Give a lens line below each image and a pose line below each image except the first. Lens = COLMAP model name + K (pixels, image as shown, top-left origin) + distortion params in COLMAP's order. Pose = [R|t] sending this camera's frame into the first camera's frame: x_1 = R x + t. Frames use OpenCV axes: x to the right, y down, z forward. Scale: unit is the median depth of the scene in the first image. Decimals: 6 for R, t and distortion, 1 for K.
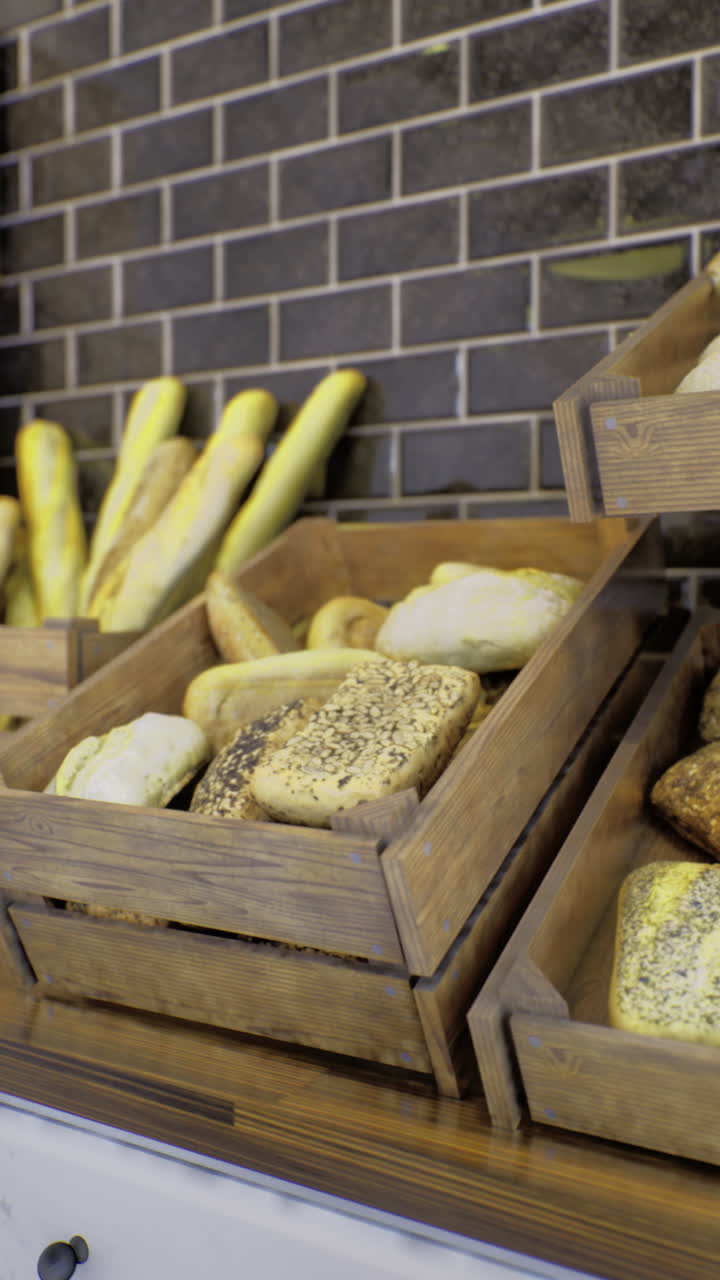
lens RADIAL K [[1145.2, 0, 366.7], [0, 1145.2, 634.2], [0, 0, 1]] dist [0.001021, -0.011331]
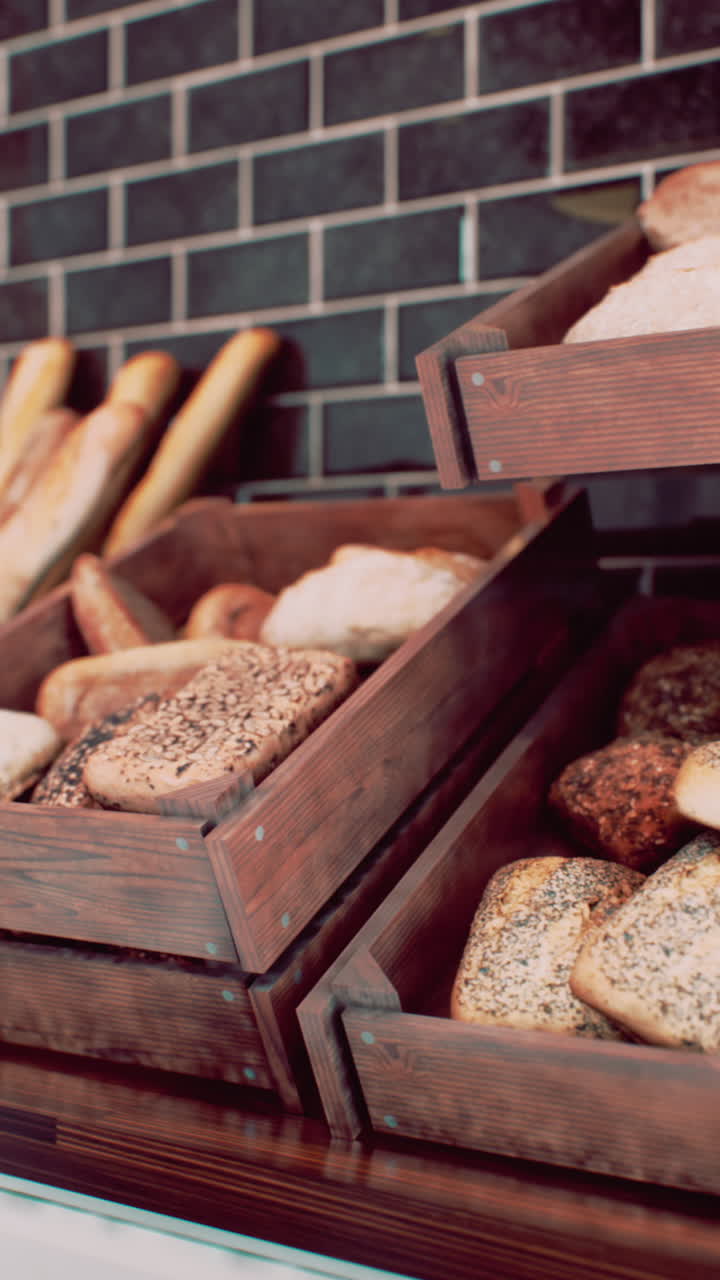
lens RADIAL K [[1468.1, 0, 361.0], [0, 1468.1, 625.4], [0, 0, 1]] dist [-0.008316, 0.000000]
pose [[0.999978, -0.000741, -0.006577, 0.121834], [0.000514, 0.999409, -0.034359, 0.051314], [0.006598, 0.034355, 0.999388, -0.162665]]
